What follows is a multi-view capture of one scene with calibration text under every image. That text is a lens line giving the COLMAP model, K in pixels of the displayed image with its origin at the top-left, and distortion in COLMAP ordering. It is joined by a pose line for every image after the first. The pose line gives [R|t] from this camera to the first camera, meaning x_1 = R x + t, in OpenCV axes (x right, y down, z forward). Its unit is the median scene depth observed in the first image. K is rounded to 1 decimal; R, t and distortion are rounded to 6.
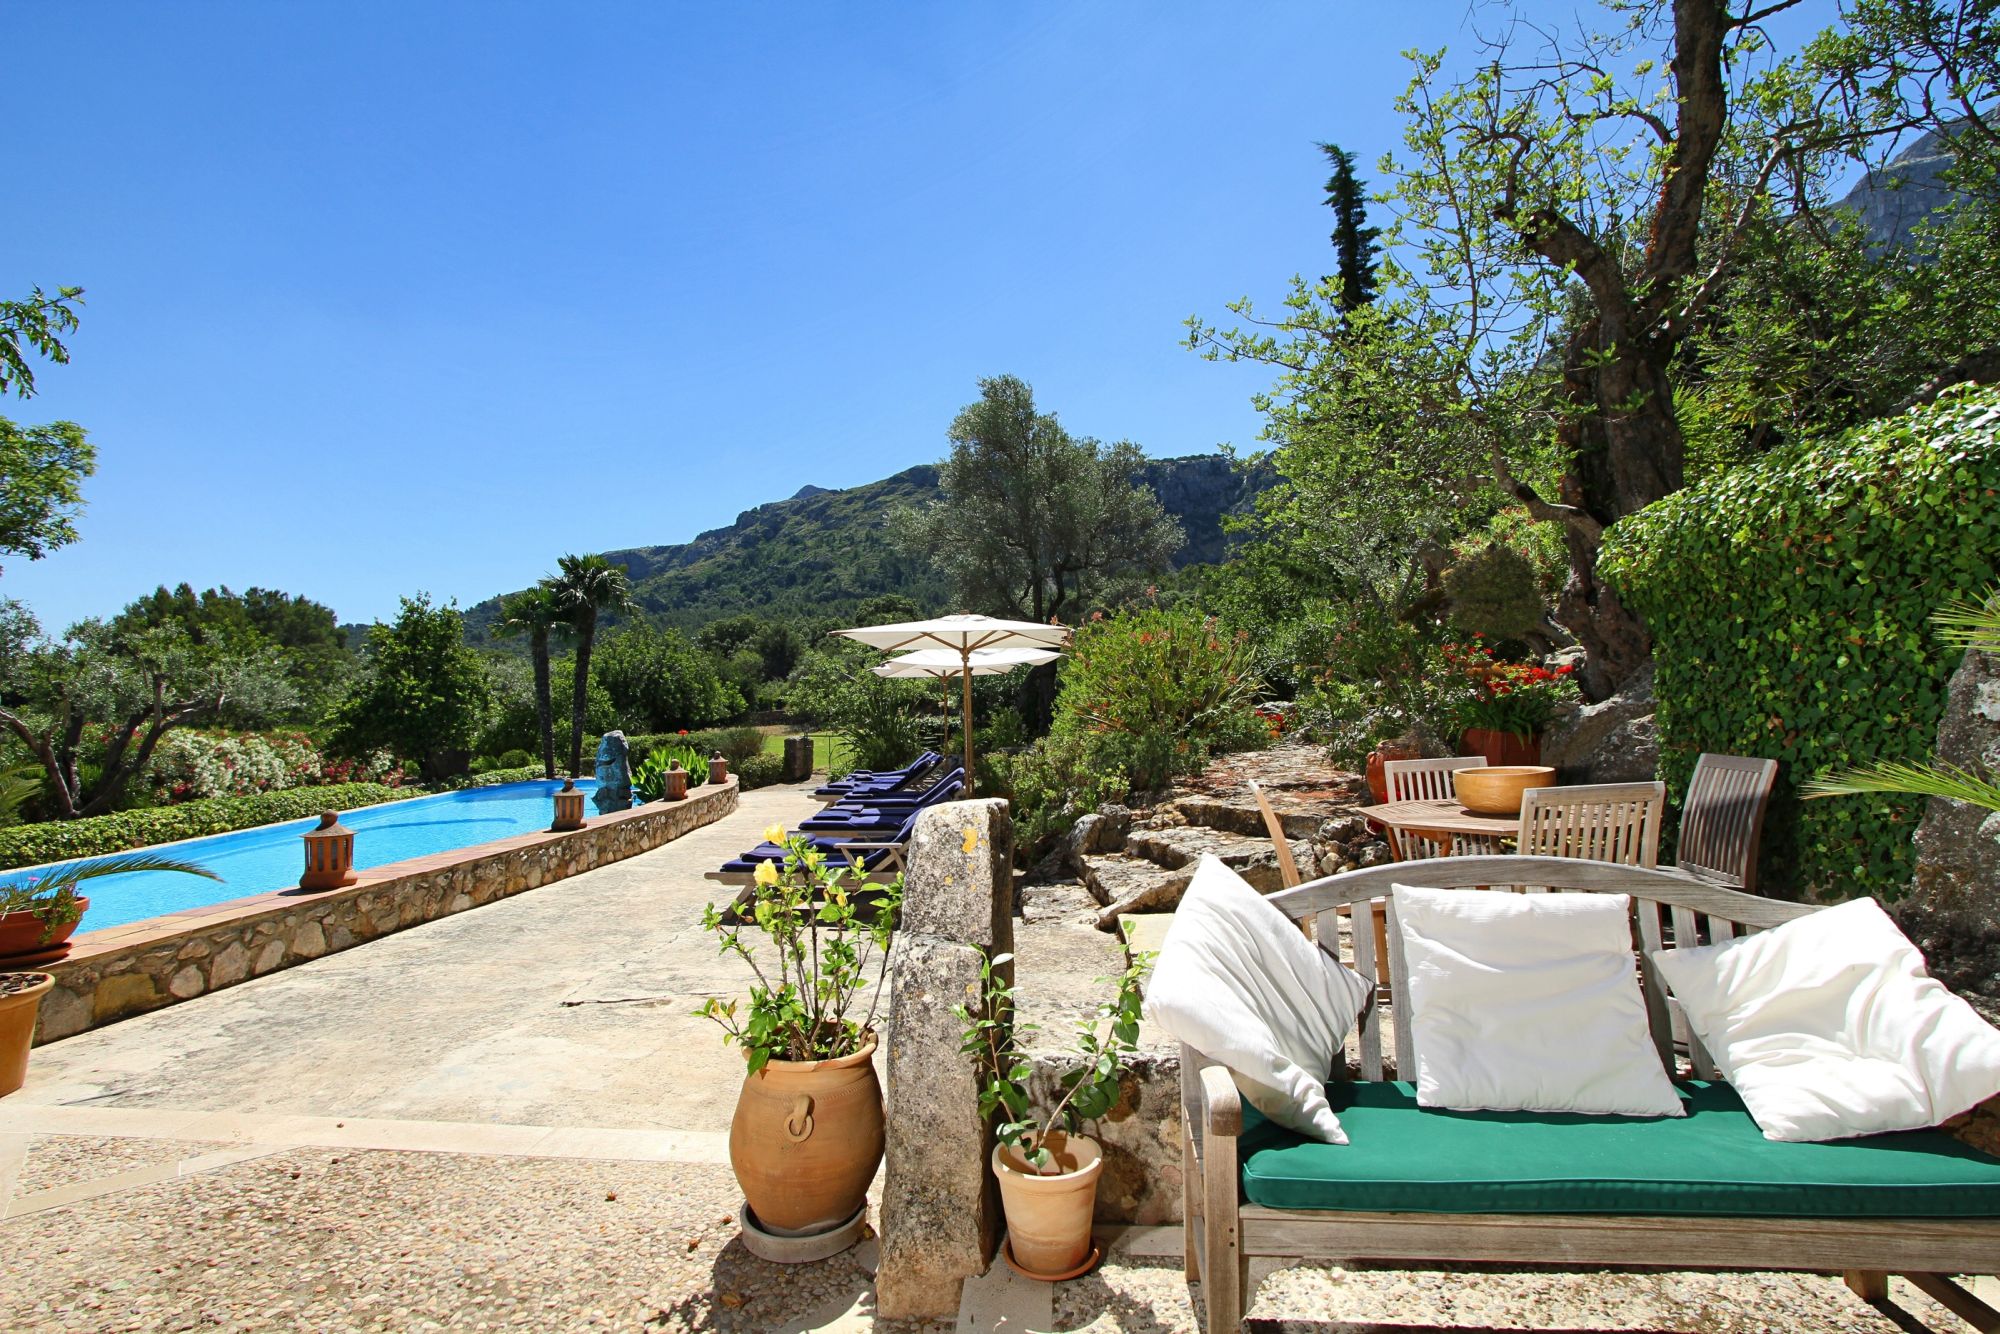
lens RADIAL K [[926.6, 0, 1007.8], [0, 926.6, 679.6], [0, 0, 1]] dist [-0.016627, 0.000201]
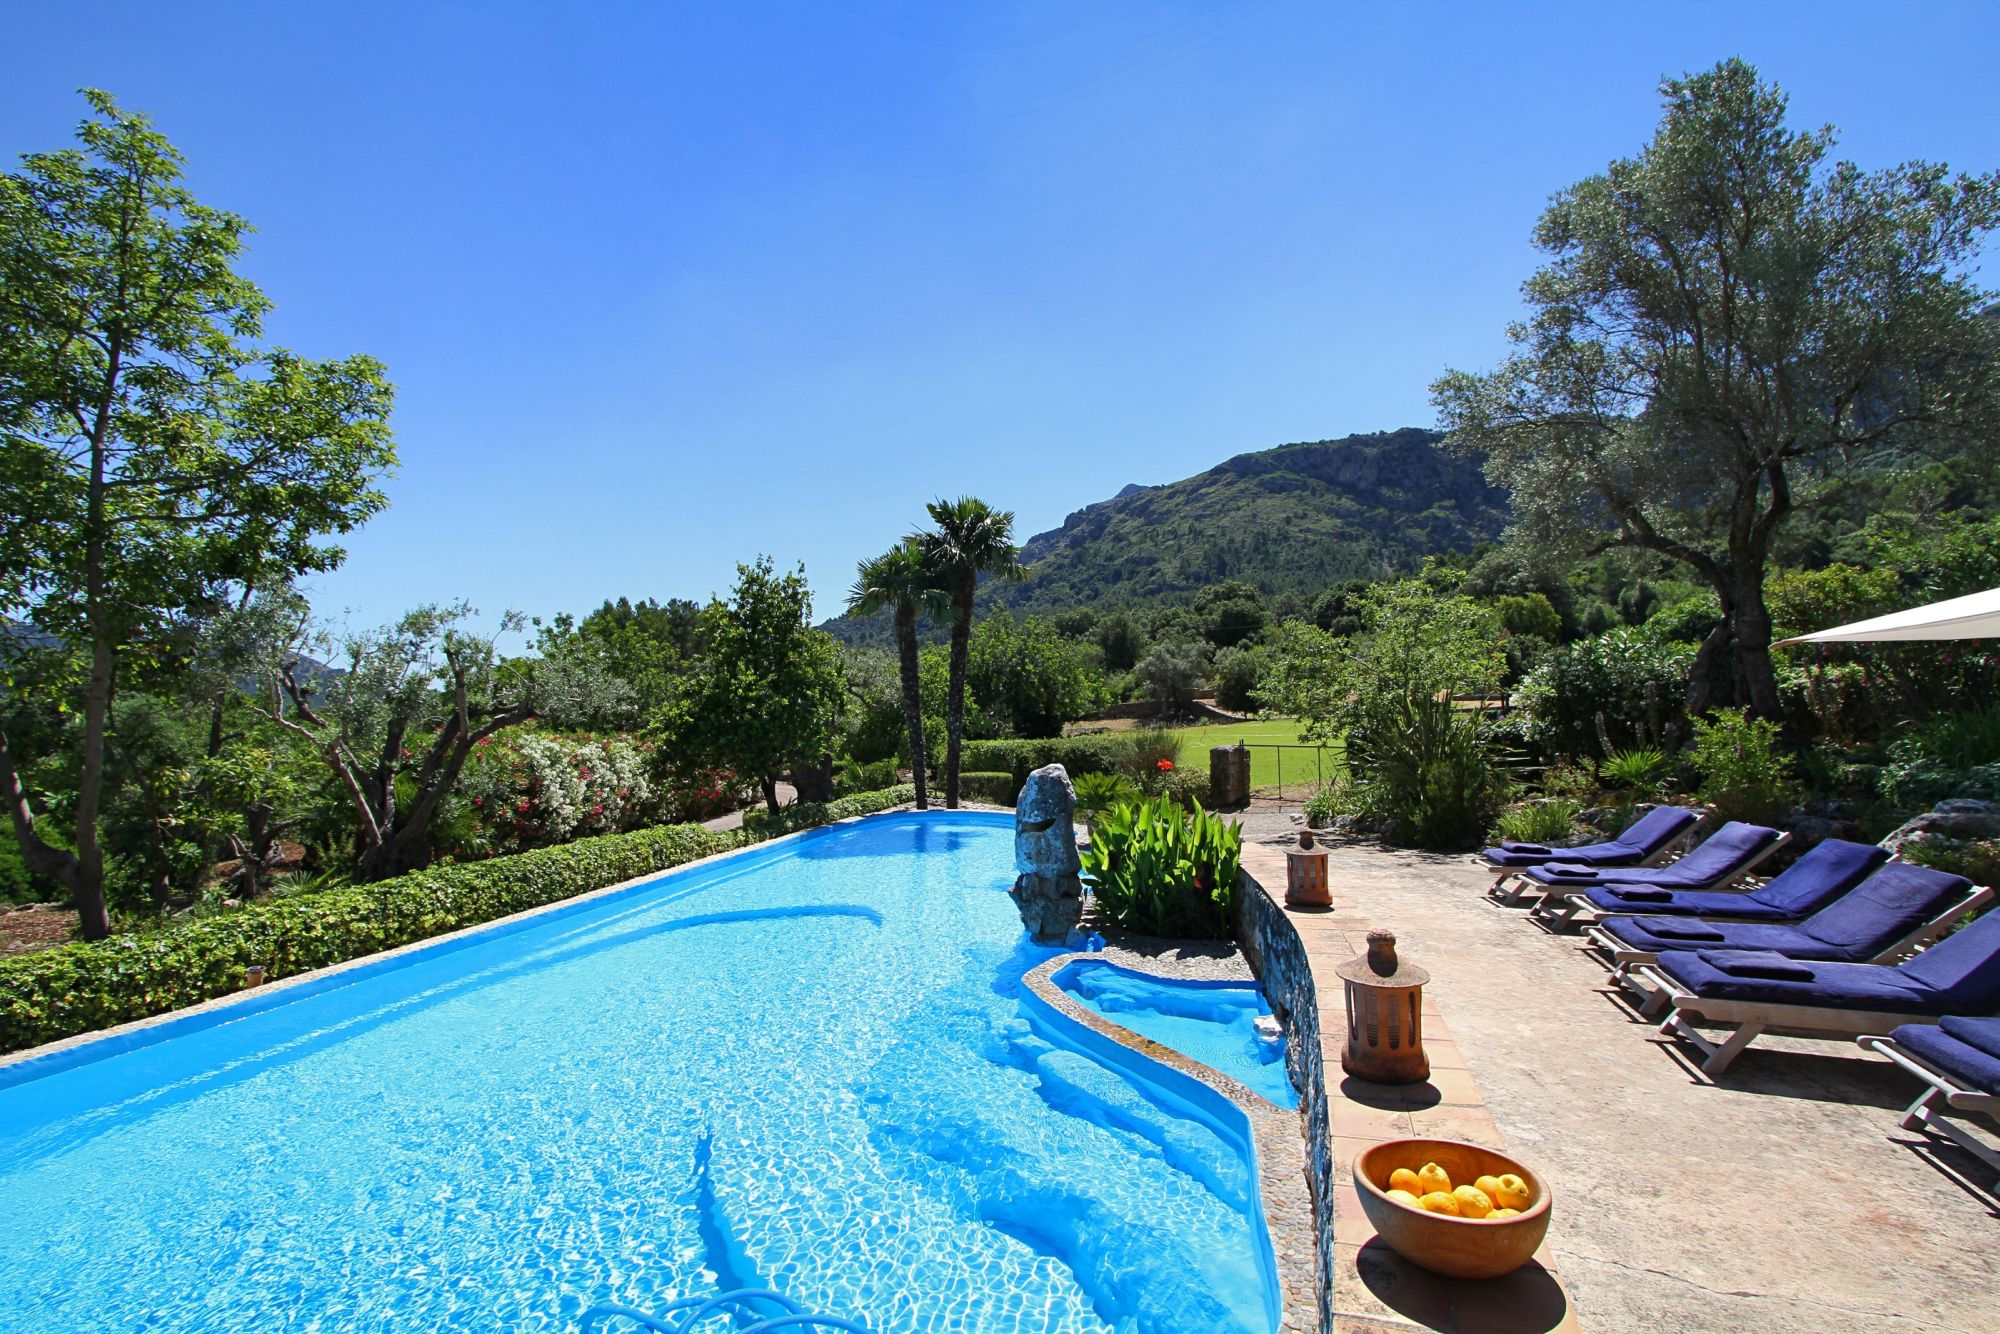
lens RADIAL K [[926.6, 0, 1007.8], [0, 926.6, 679.6], [0, 0, 1]] dist [-0.016627, 0.000201]
pose [[0.938591, -0.011442, -0.344842, -0.175802], [0.014460, 0.999876, 0.006182, 0.002786], [0.344729, -0.010789, 0.938640, 0.331605]]
